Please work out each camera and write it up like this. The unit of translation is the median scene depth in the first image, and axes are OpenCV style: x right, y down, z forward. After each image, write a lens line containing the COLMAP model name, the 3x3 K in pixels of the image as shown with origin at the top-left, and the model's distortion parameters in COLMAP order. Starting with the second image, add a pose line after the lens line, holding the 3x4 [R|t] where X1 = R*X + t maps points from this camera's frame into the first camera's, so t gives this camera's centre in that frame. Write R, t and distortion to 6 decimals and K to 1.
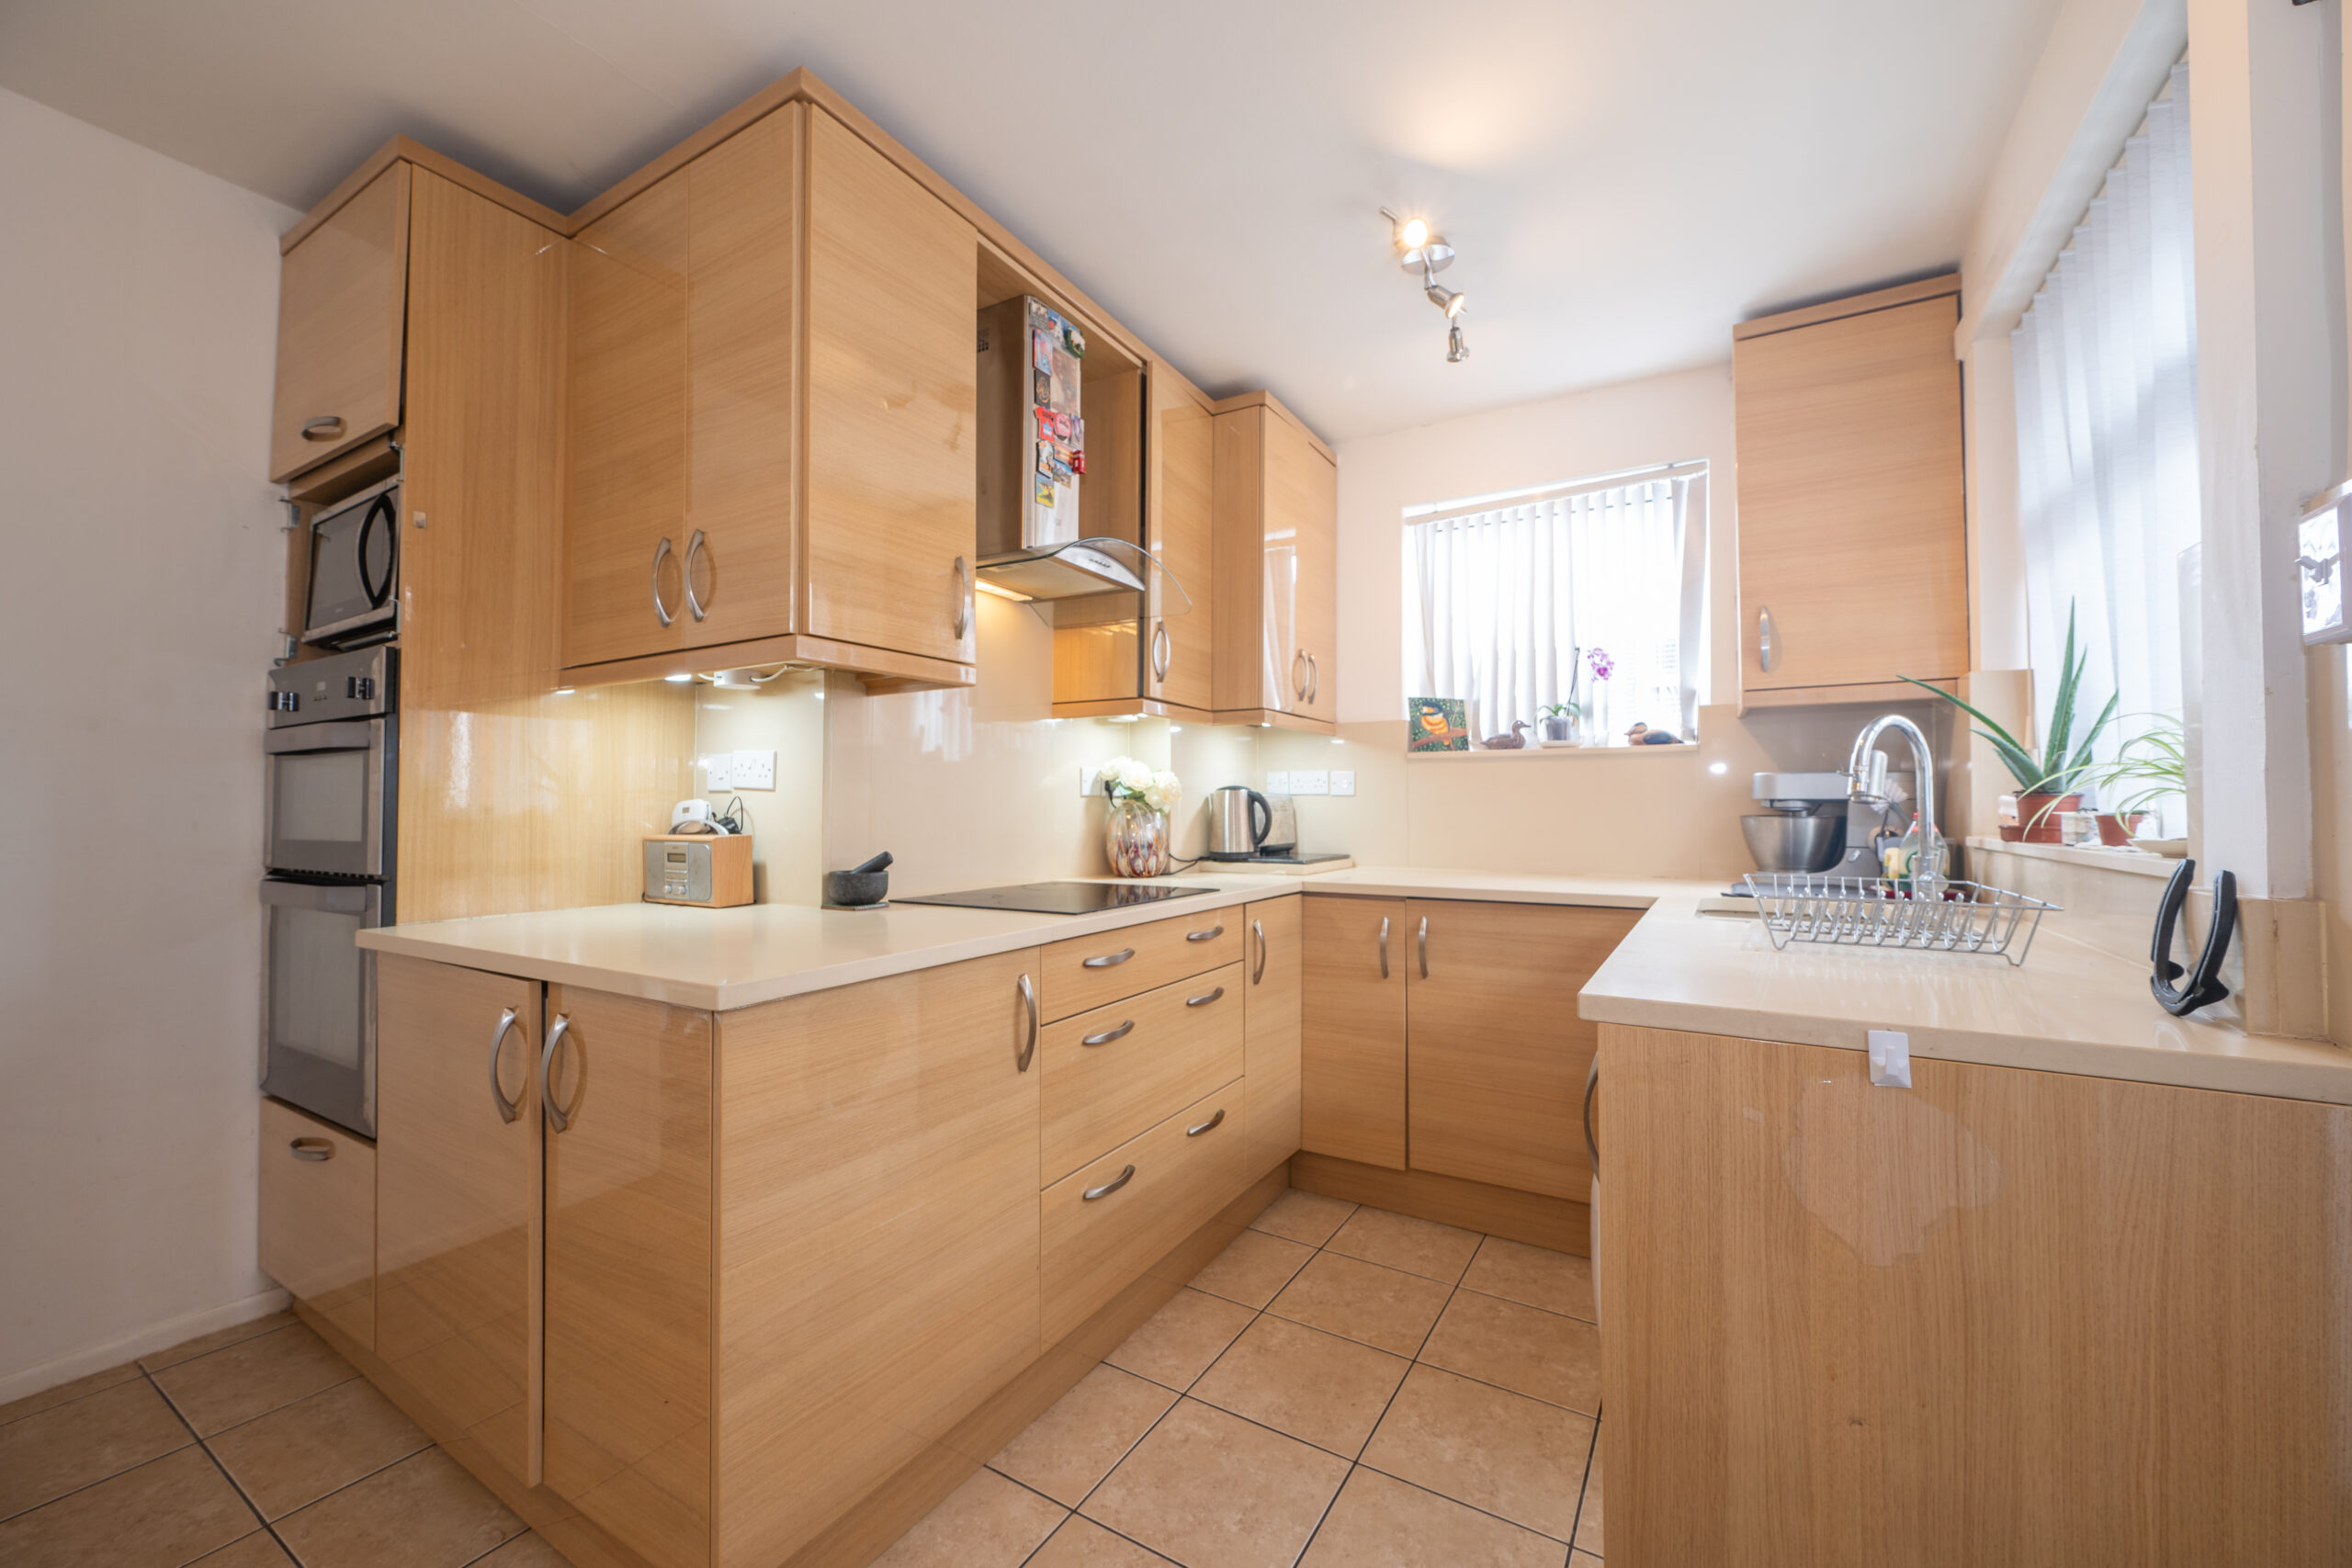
lens RADIAL K [[909.8, 0, 1172.0], [0, 909.8, 787.2], [0, 0, 1]] dist [0.009585, -0.000349]
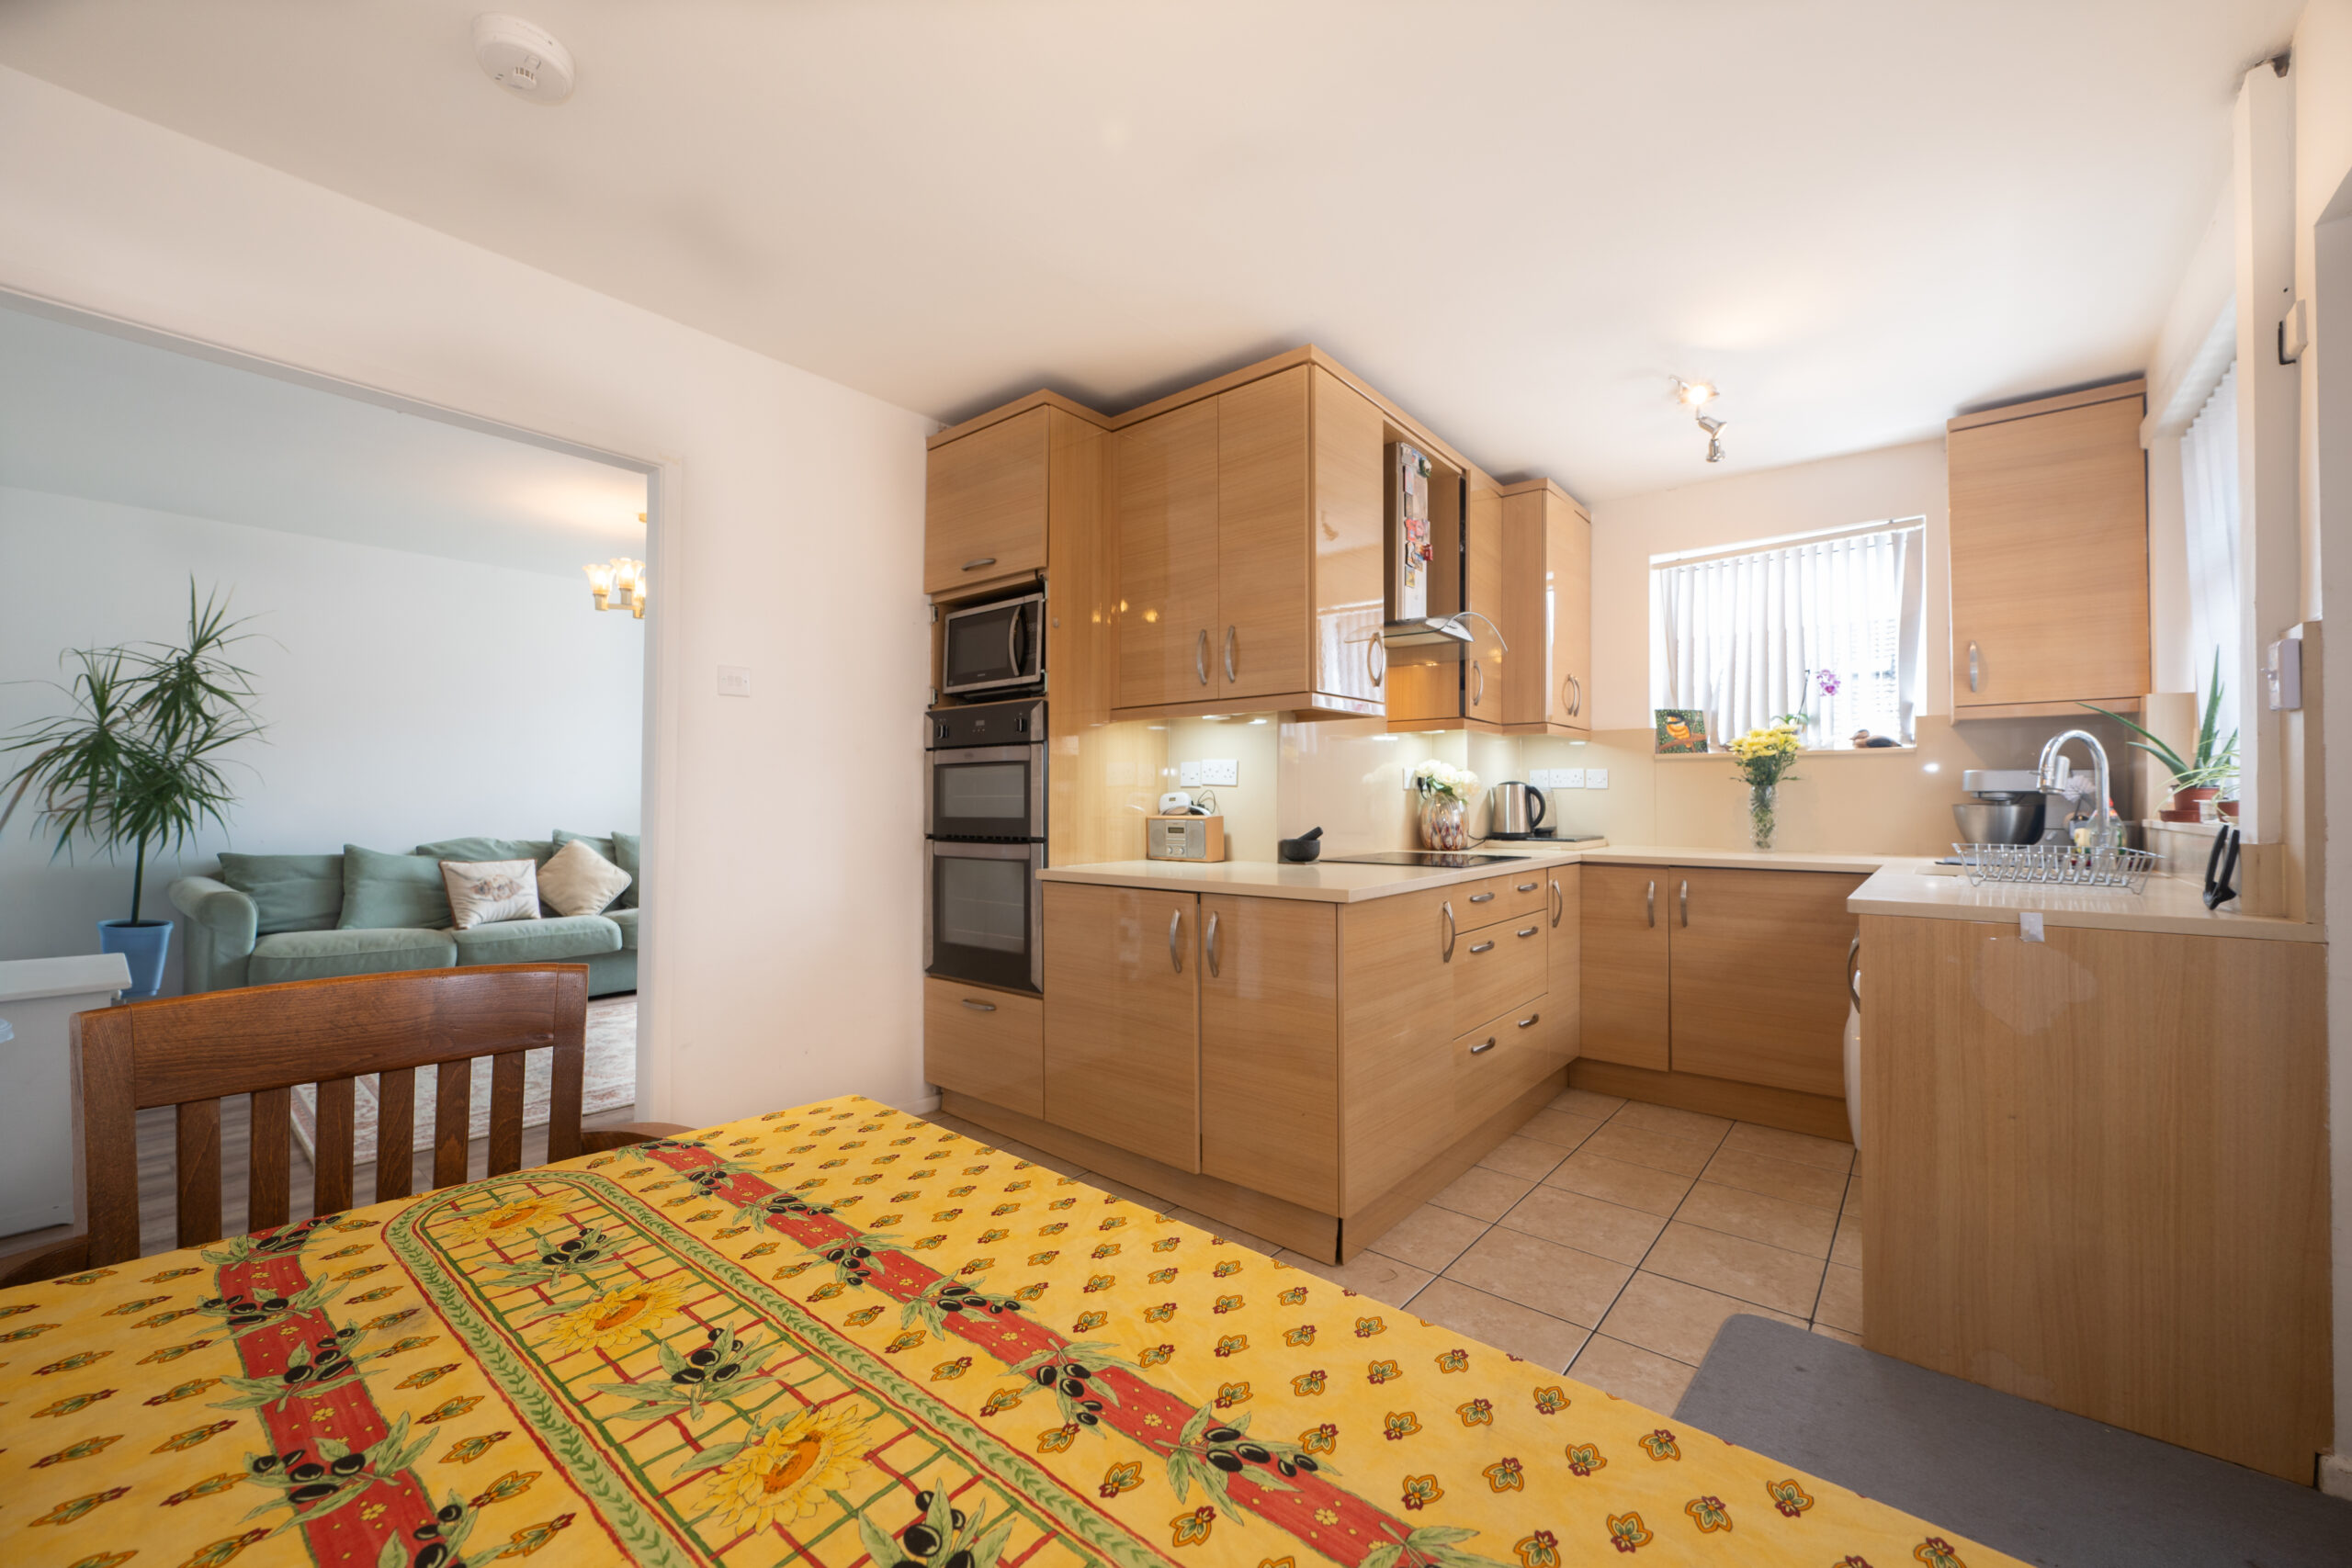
lens RADIAL K [[909.8, 0, 1185.8], [0, 909.8, 788.5], [0, 0, 1]] dist [0.009585, -0.000349]
pose [[0.989555, -0.001633, -0.144148, -0.295035], [0.002958, 0.999955, 0.008976, -0.006169], [0.144127, -0.009309, 0.989515, -0.491042]]
